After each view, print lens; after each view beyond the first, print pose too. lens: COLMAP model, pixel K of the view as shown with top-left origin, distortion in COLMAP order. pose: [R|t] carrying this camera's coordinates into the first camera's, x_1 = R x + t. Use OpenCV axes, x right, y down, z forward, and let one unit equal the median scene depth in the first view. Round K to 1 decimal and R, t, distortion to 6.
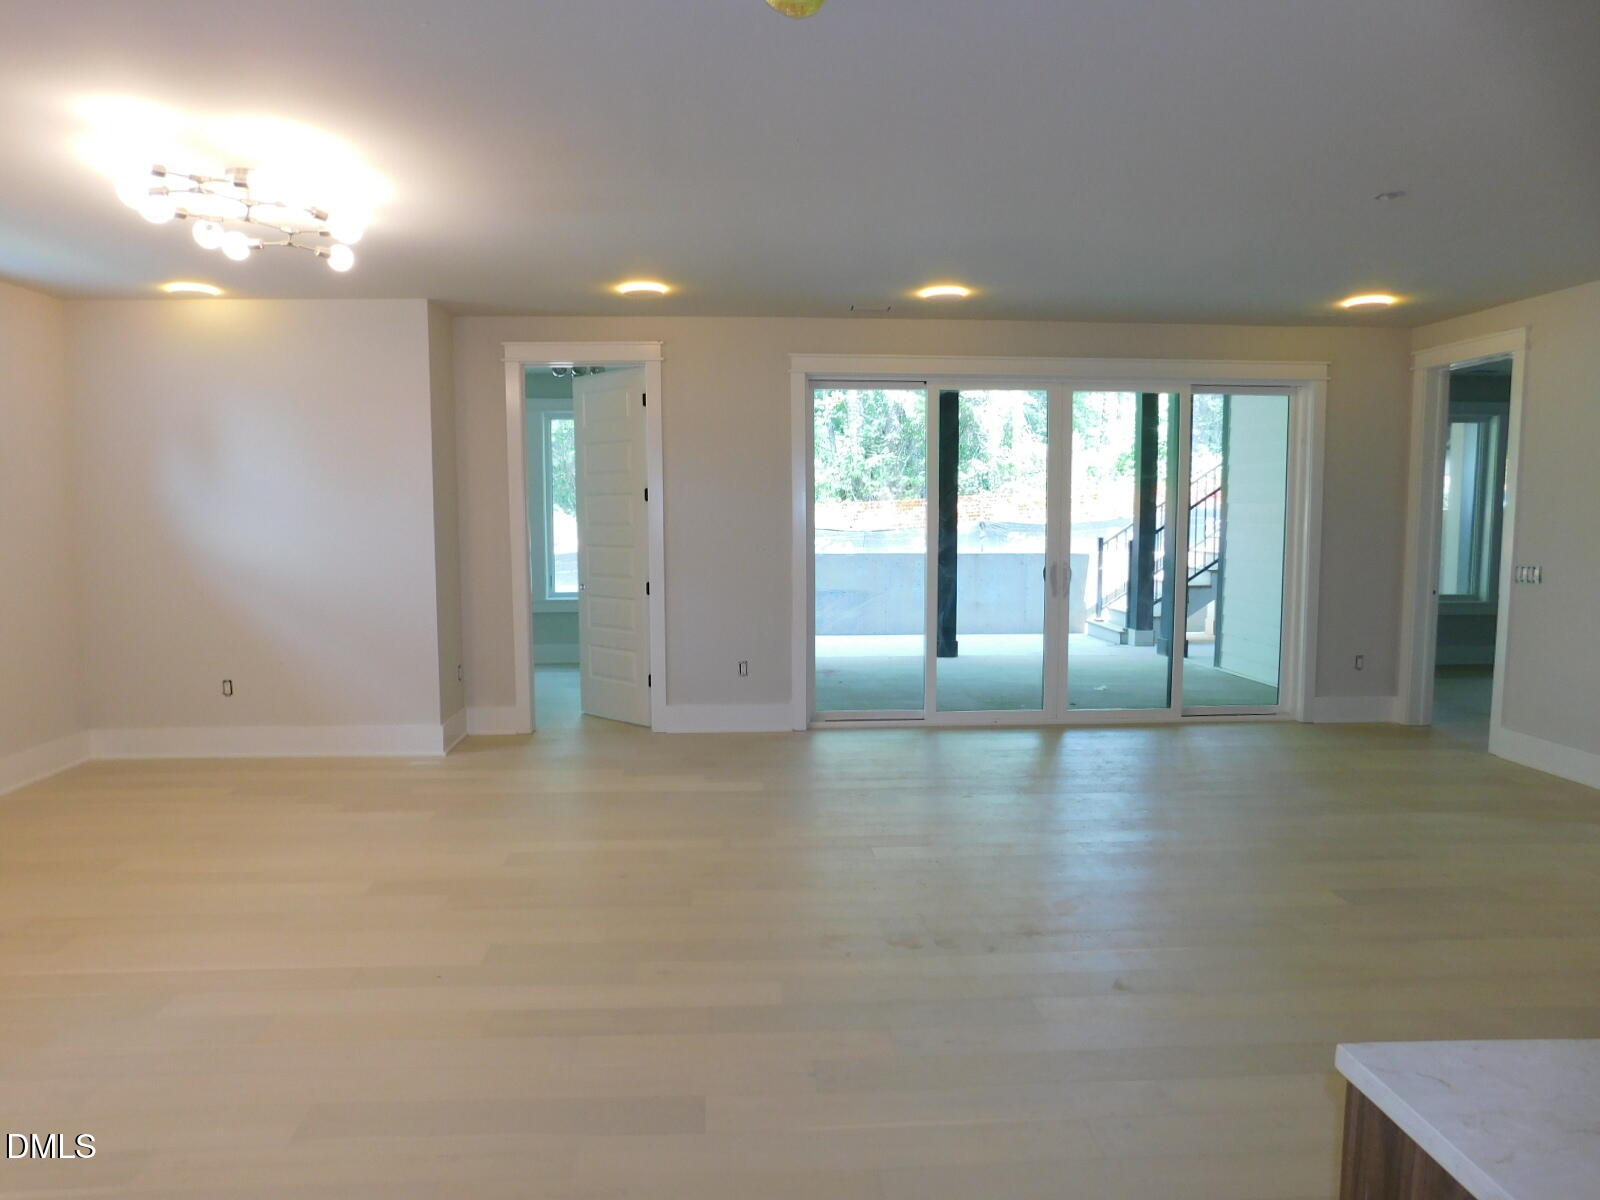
lens RADIAL K [[1059.5, 0, 801.1], [0, 1059.5, 600.4], [0, 0, 1]] dist [-0.036791, 0.032249]
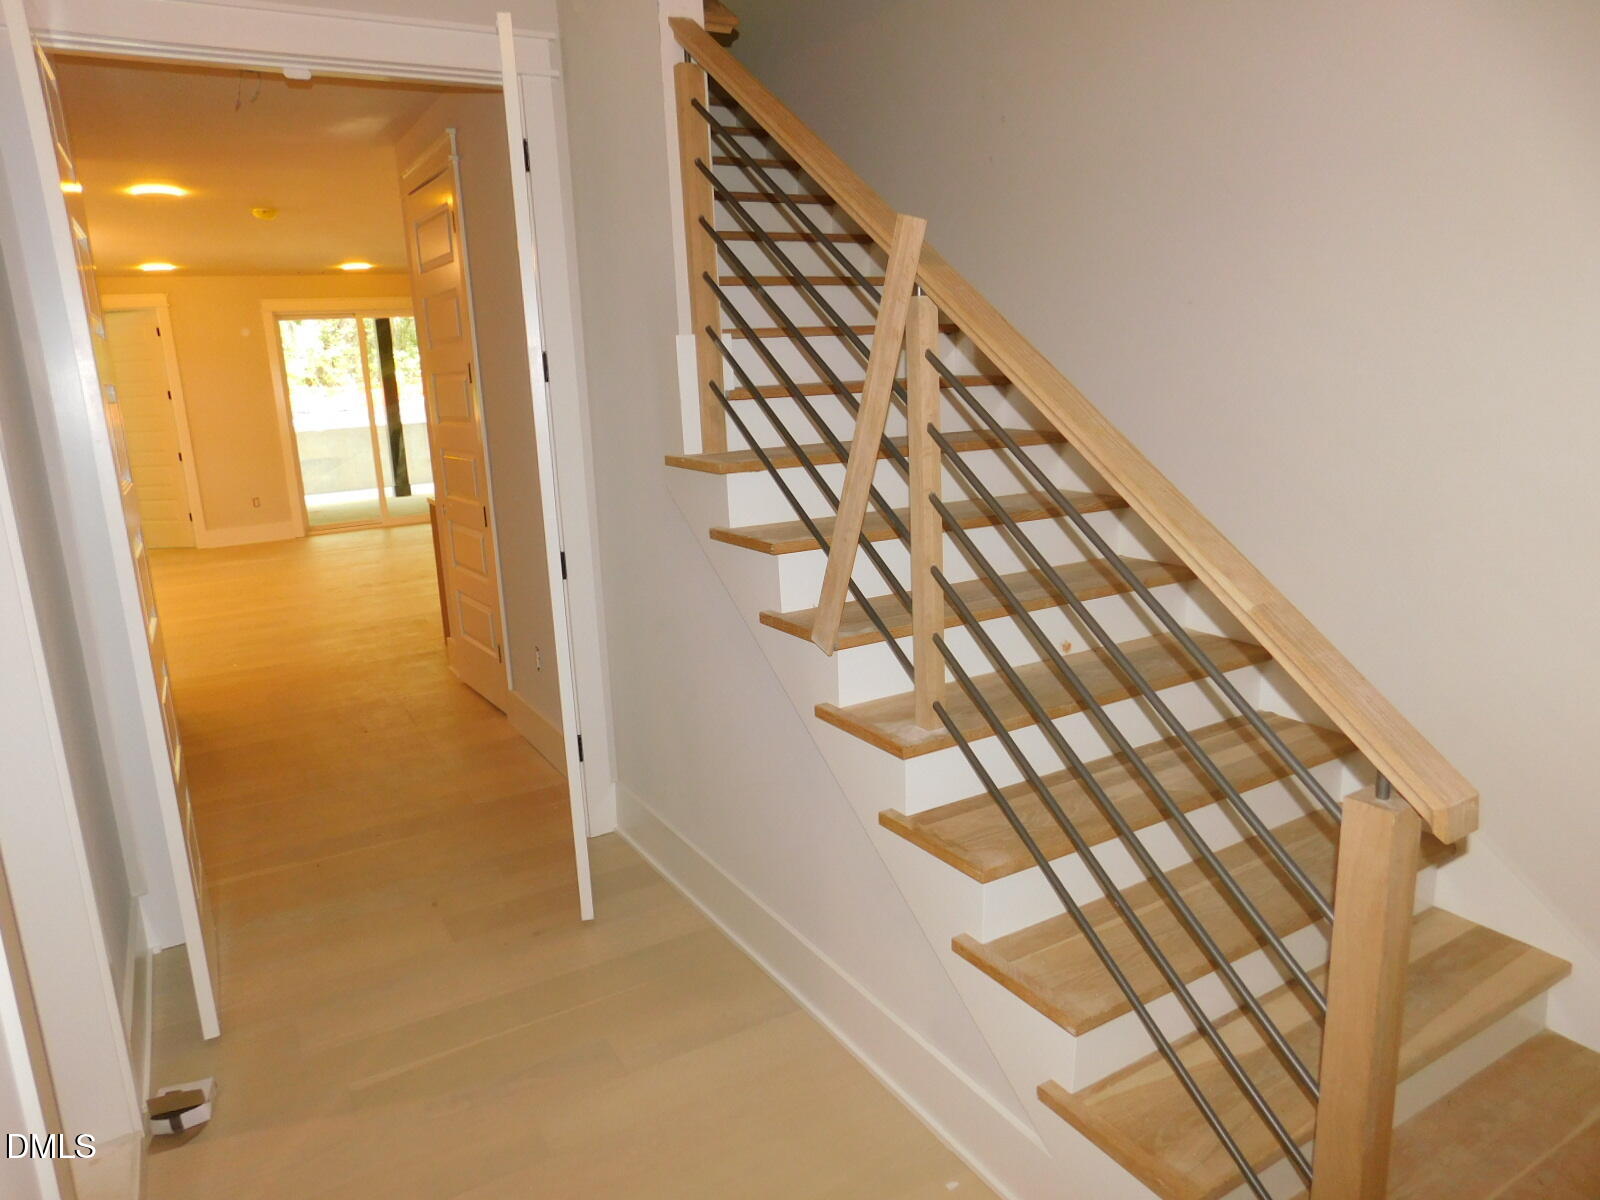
lens RADIAL K [[1059.5, 0, 792.3], [0, 1059.5, 593.8], [0, 0, 1]] dist [-0.036791, 0.032249]
pose [[0.894242, -0.137319, 0.425997, -0.025200], [0.087463, 0.987037, 0.134569, 0.054206], [-0.438954, -0.083078, 0.894660, -0.737747]]
